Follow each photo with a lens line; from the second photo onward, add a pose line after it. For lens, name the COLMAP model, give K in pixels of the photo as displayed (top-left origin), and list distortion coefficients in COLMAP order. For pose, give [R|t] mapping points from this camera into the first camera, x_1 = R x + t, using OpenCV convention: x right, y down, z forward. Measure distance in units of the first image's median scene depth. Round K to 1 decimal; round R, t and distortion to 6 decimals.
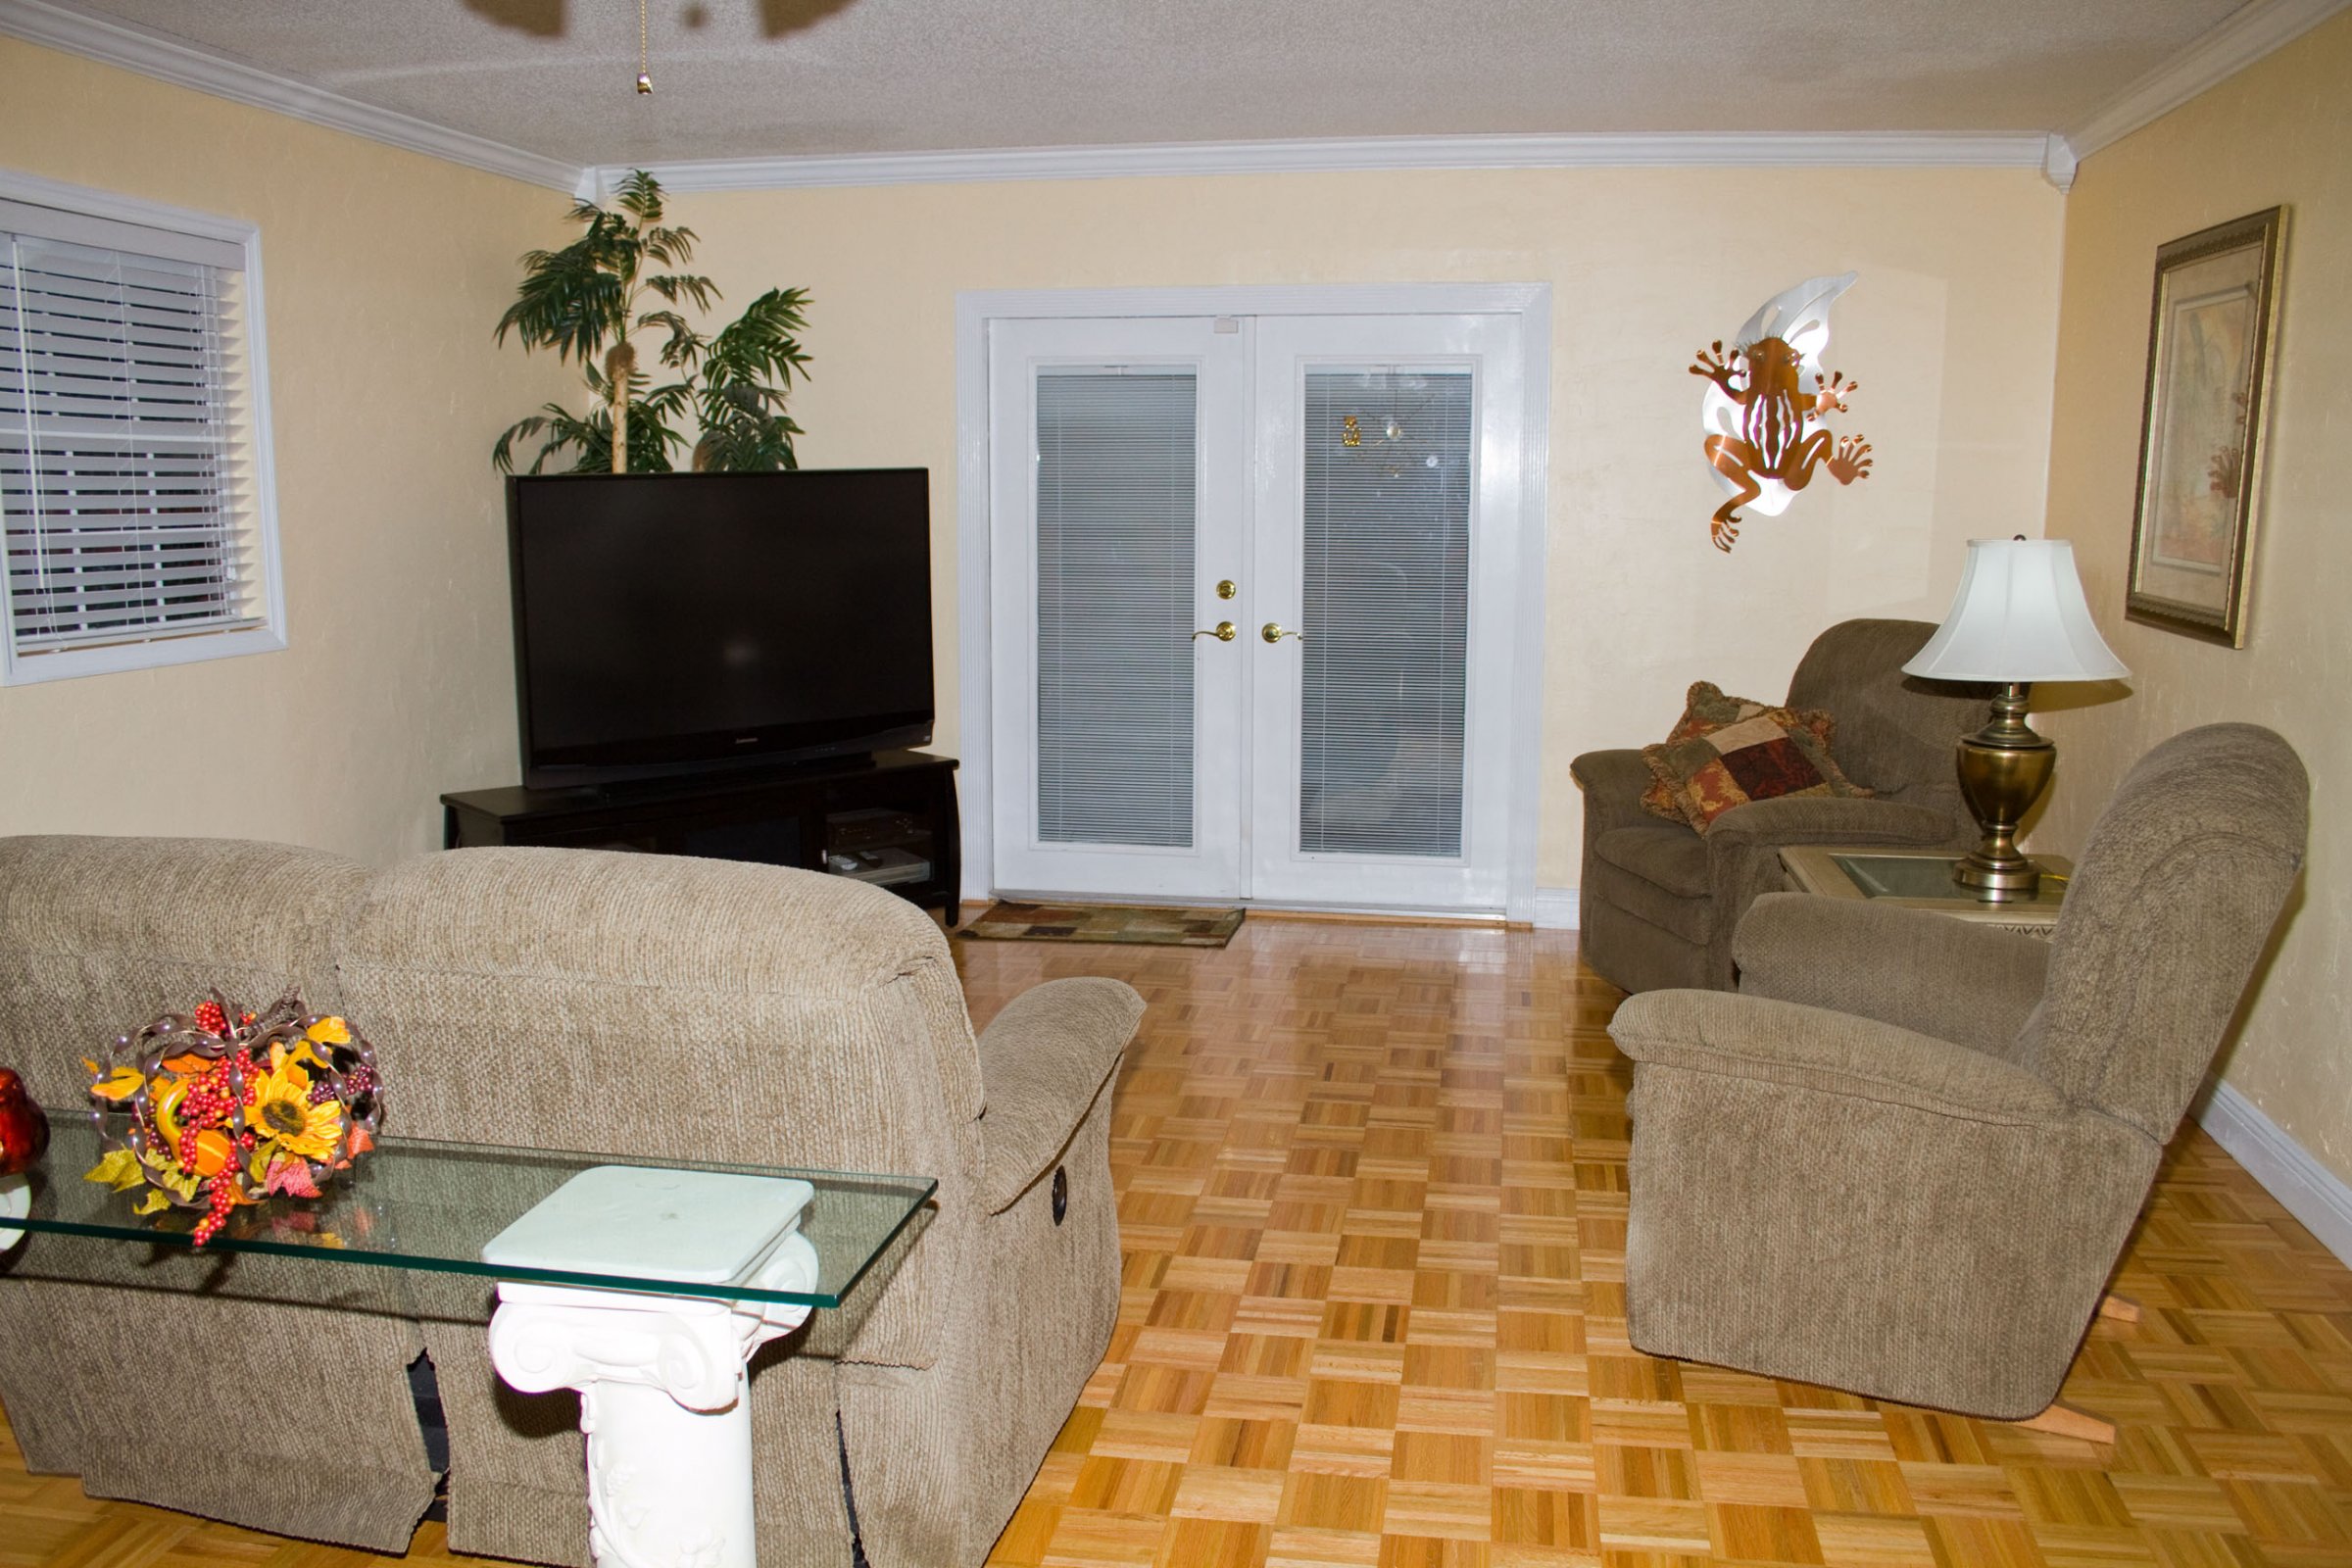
lens RADIAL K [[1909.1, 0, 1176.0], [0, 1909.1, 784.0], [0, 0, 1]] dist [-0.165570, 0.146610]
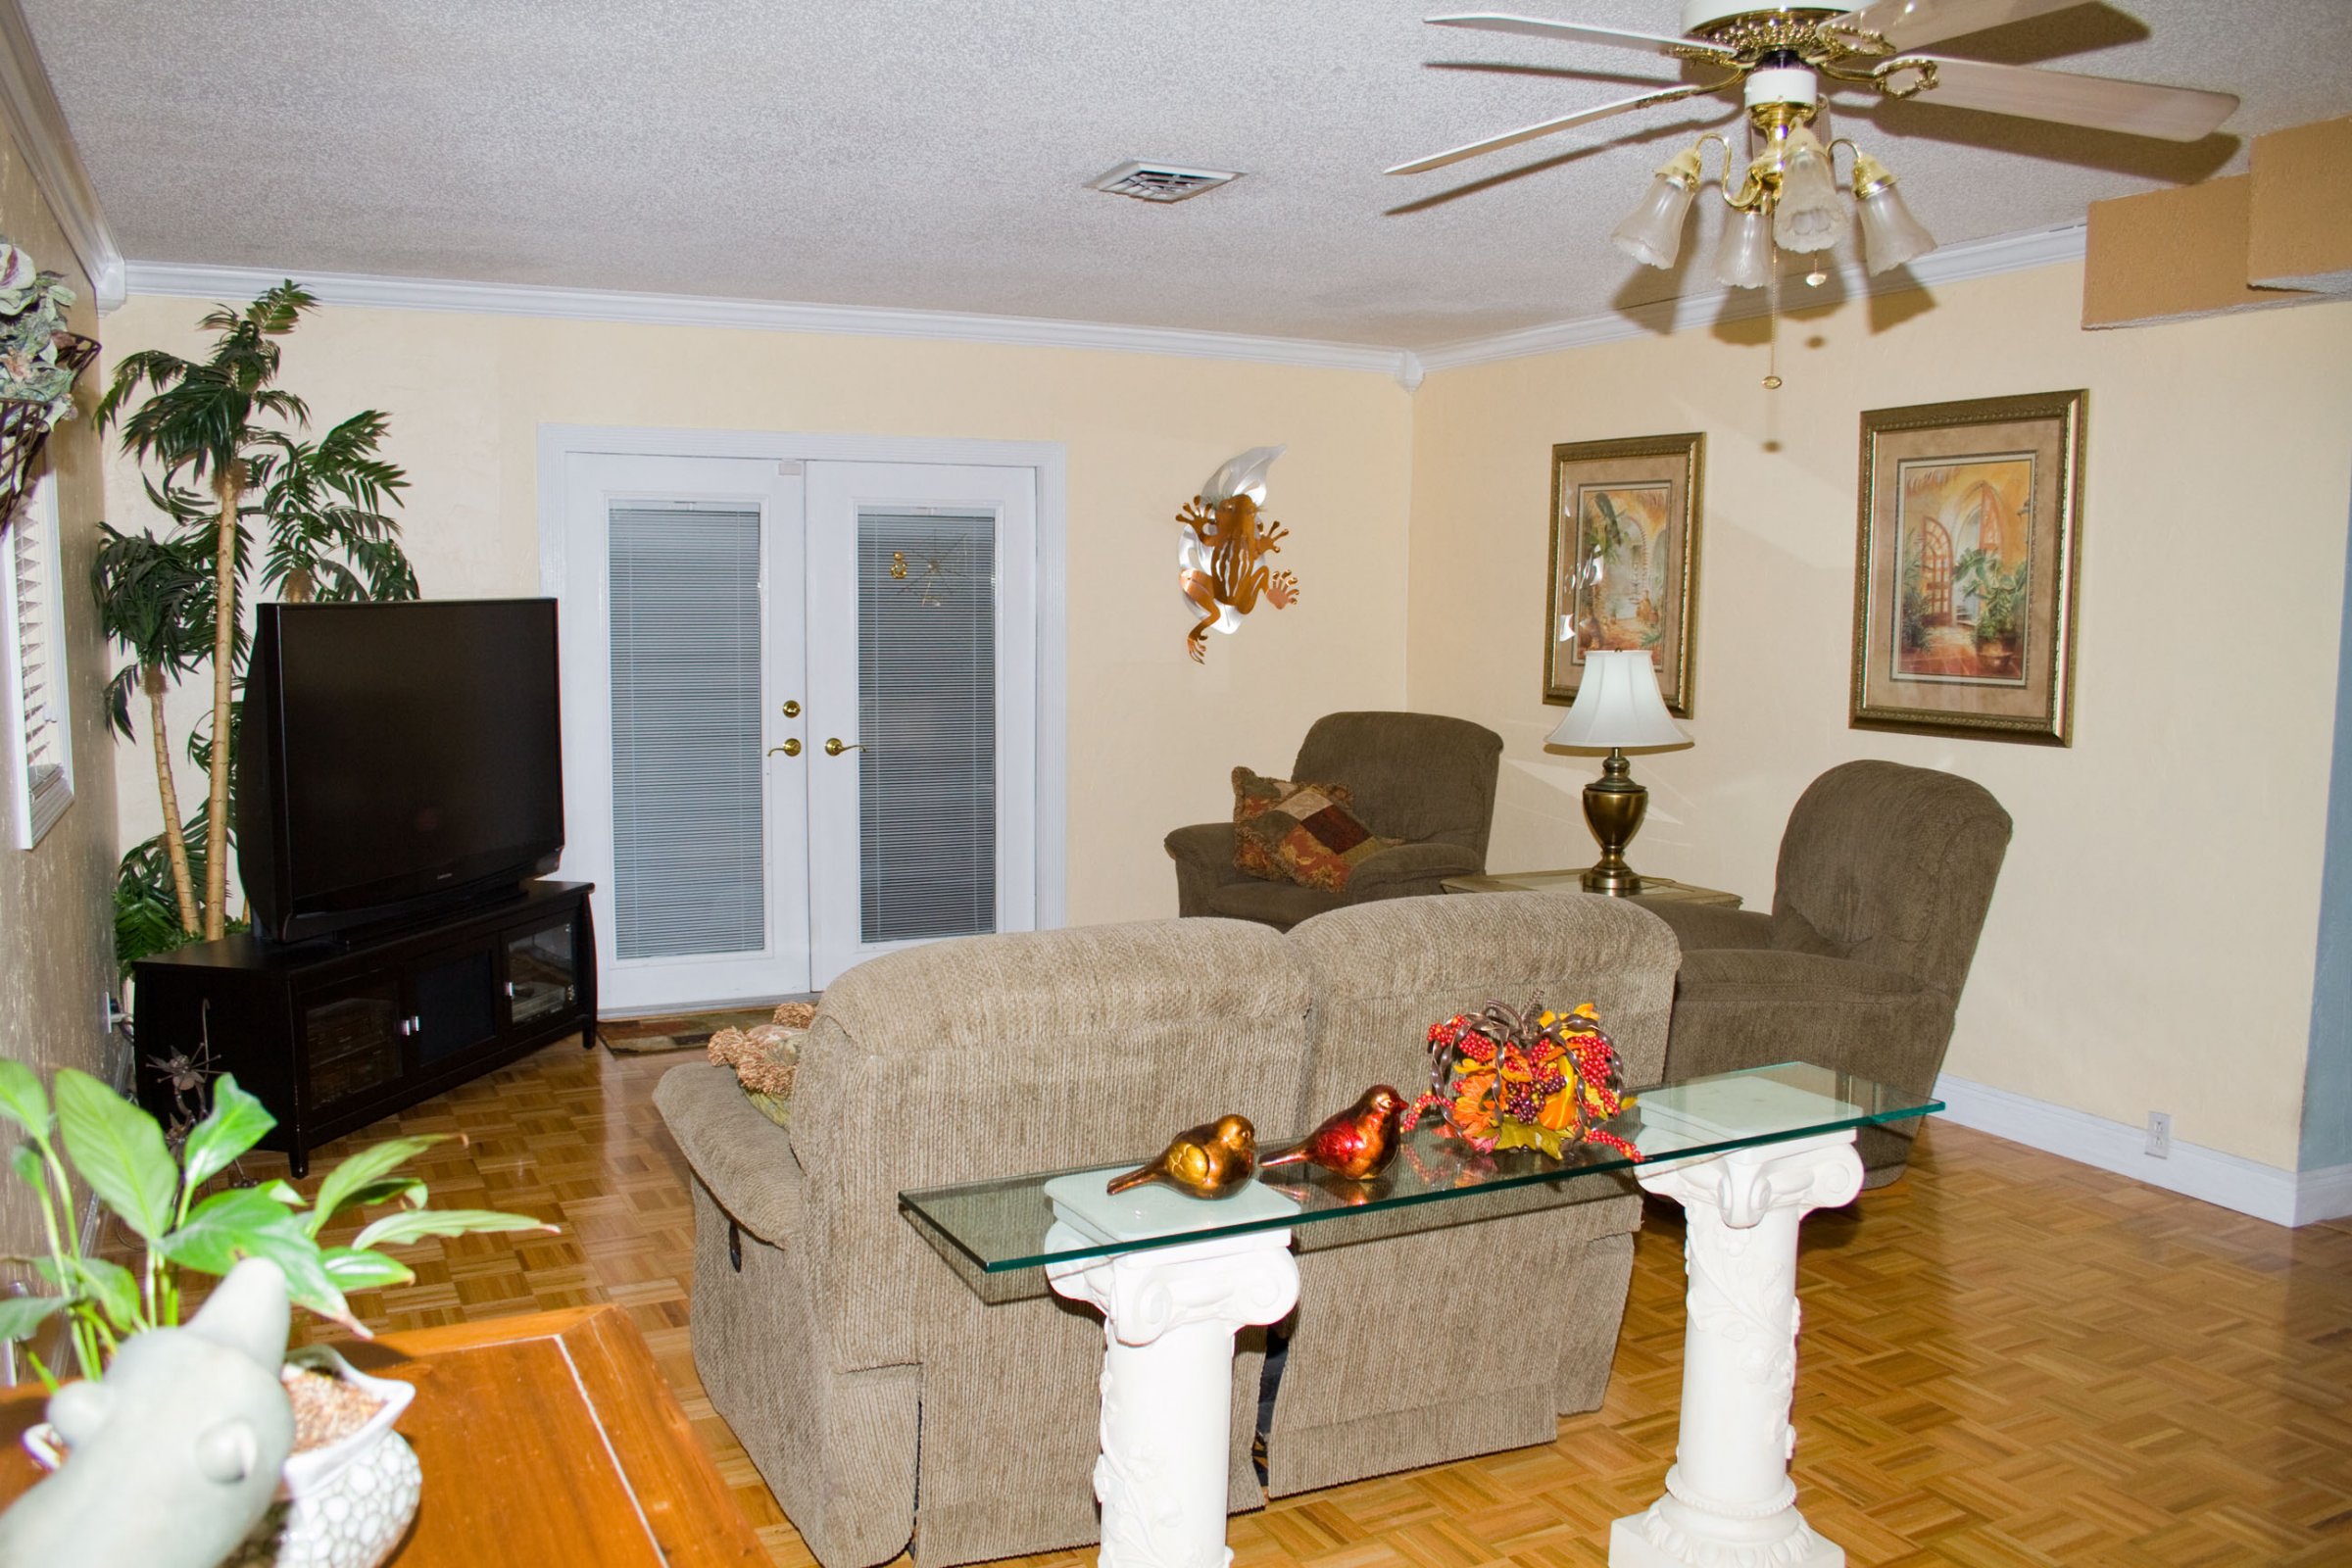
lens RADIAL K [[1909.1, 0, 1176.0], [0, 1909.1, 784.0], [0, 0, 1]] dist [-0.165570, 0.146610]
pose [[0.795683, -0.053365, 0.603357, -0.471571], [0.089228, 0.995571, -0.029615, -0.007975], [-0.599105, 0.077401, 0.796921, 0.008628]]
